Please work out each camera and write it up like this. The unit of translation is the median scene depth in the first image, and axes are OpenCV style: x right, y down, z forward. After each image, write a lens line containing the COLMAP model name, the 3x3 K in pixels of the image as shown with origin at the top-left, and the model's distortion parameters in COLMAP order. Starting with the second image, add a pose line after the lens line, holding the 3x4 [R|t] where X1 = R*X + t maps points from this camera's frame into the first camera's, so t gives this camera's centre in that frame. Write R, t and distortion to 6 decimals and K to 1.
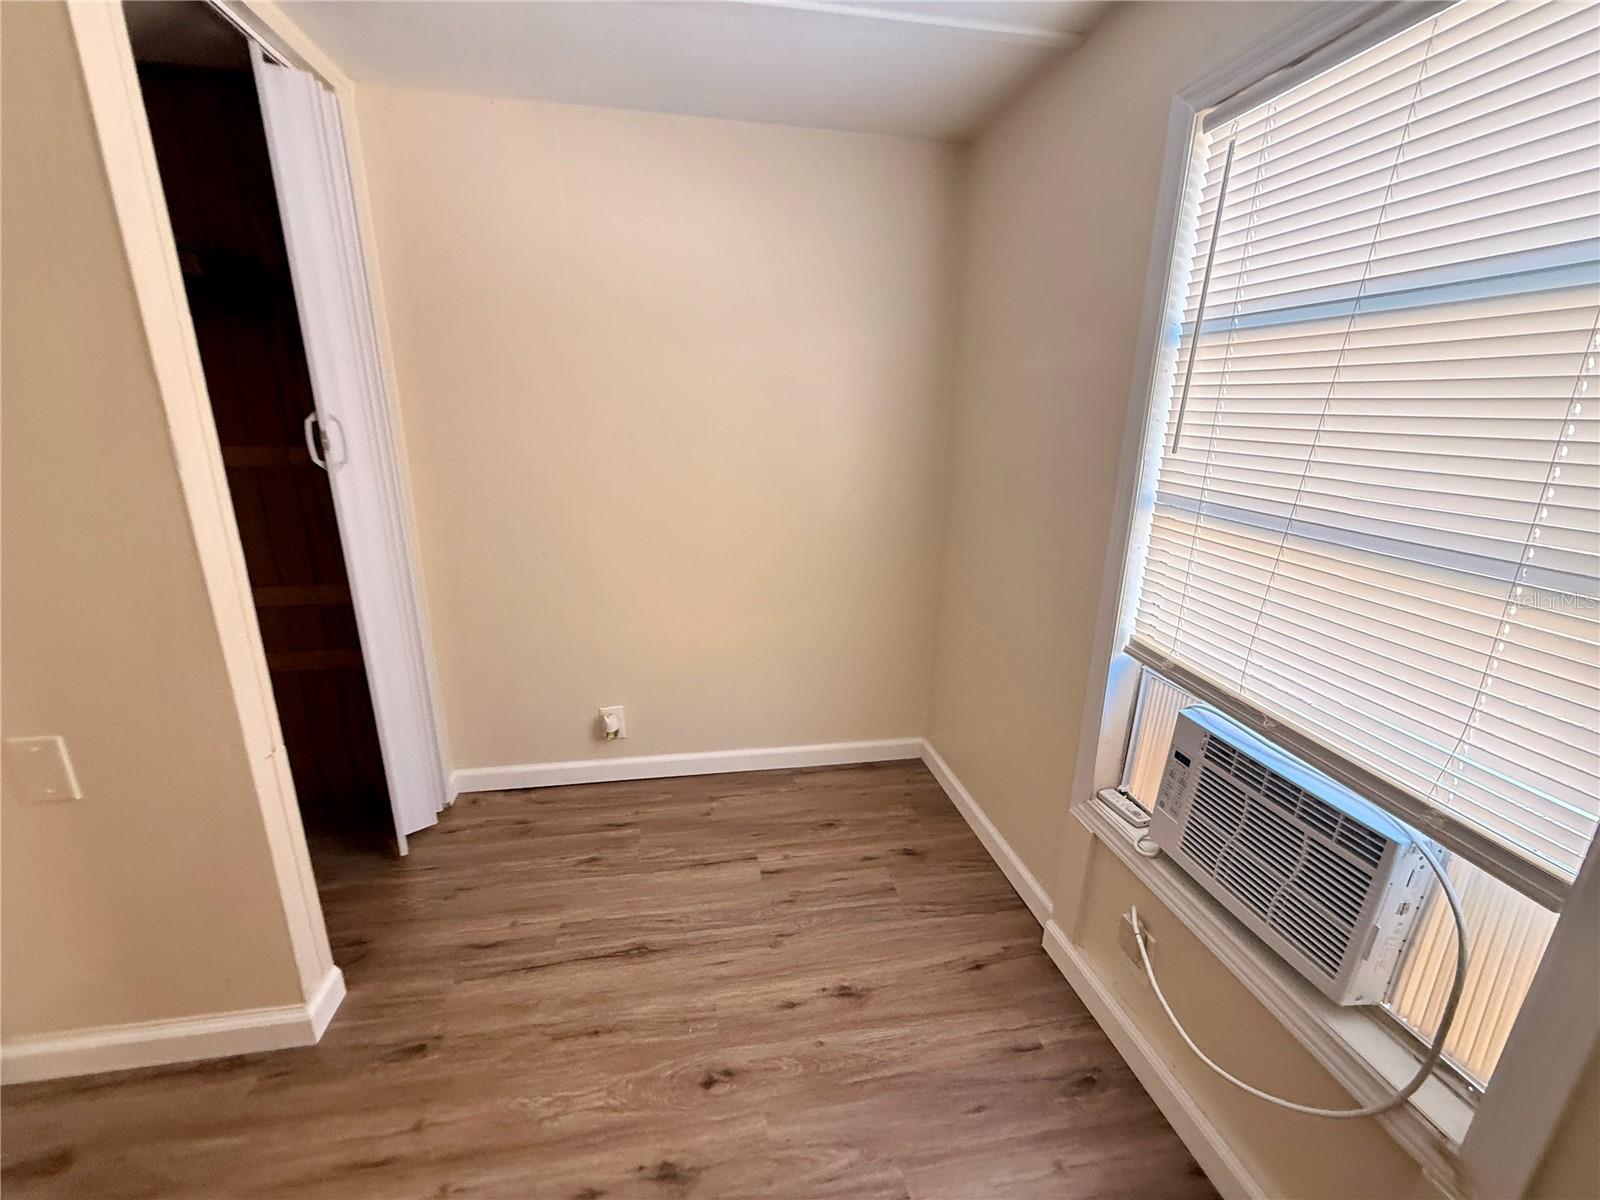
lens RADIAL K [[636.1, 0, 800.0], [0, 636.1, 600.0], [0, 0, 1]] dist [0.000091, 0.000048]
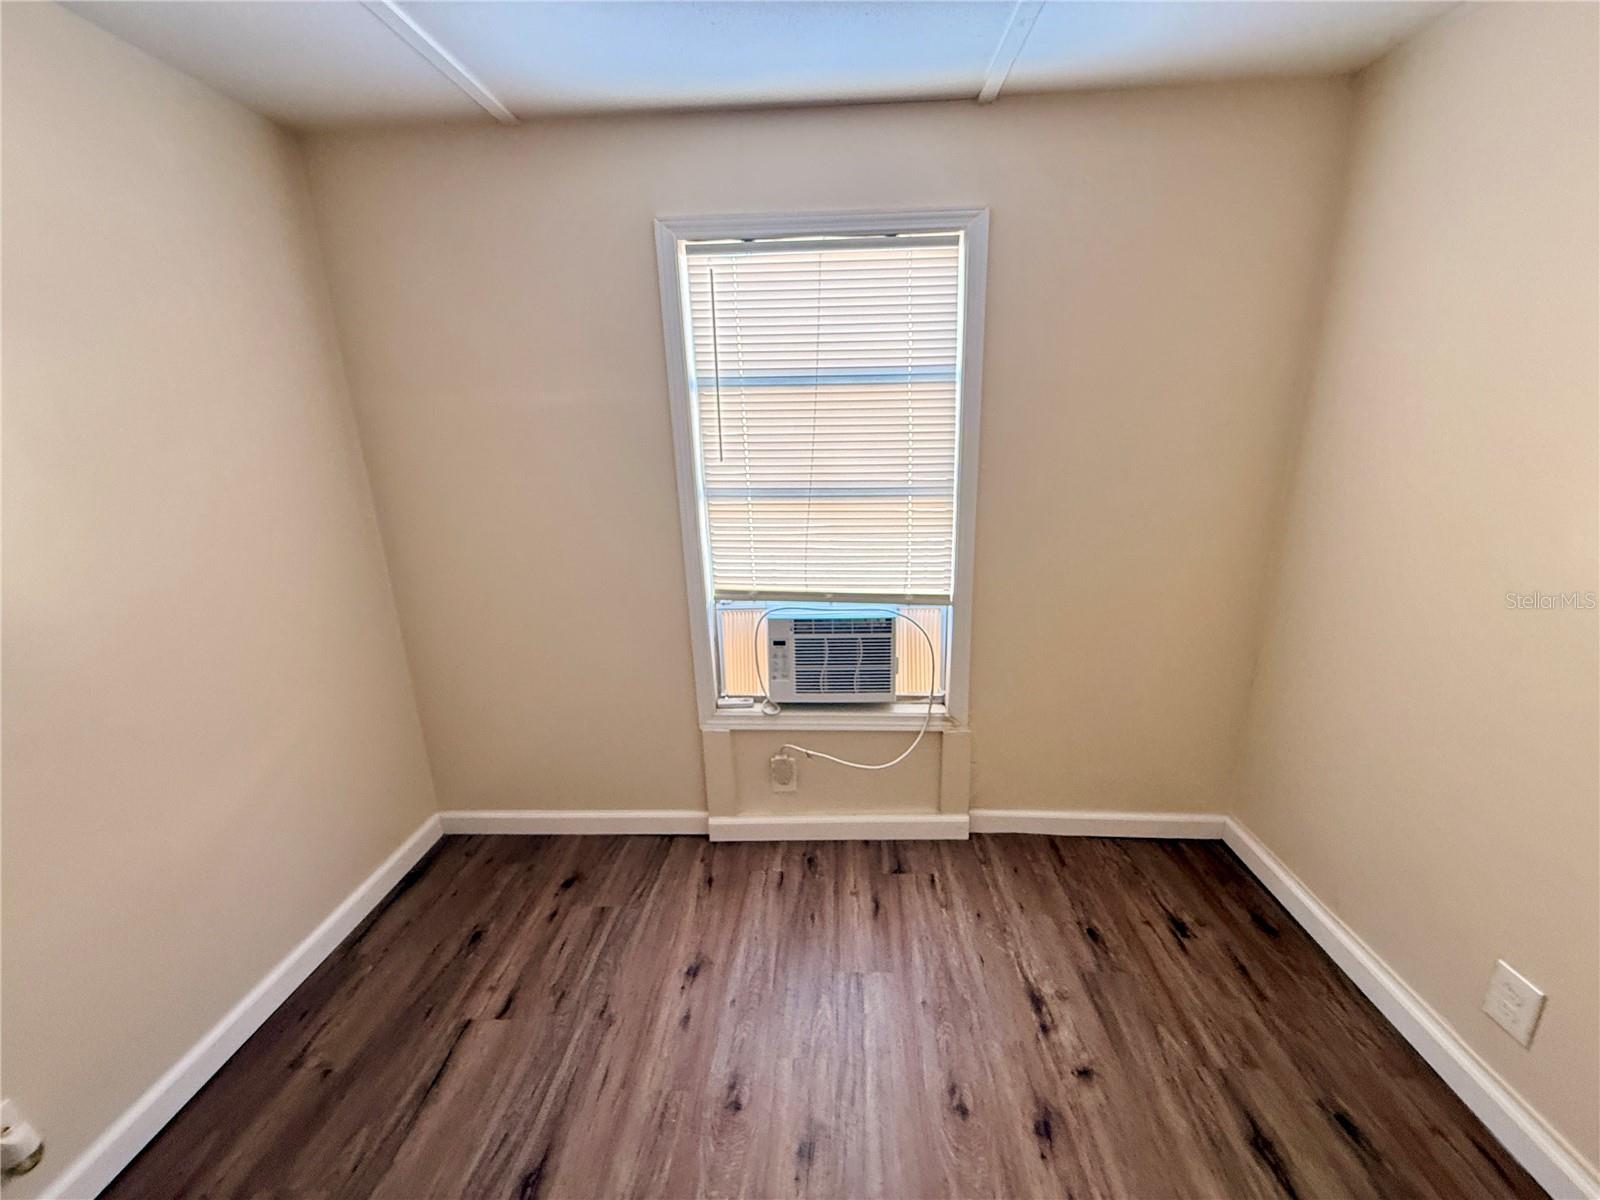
lens RADIAL K [[642.5, 0, 797.6], [0, 642.5, 598.7], [0, 0, 1]] dist [0.000985, -0.000176]
pose [[0.229954, -0.274722, 0.933621, -0.763857], [0.300634, 0.932462, 0.200334, -0.147669], [-0.925603, 0.234610, 0.297014, 0.375332]]
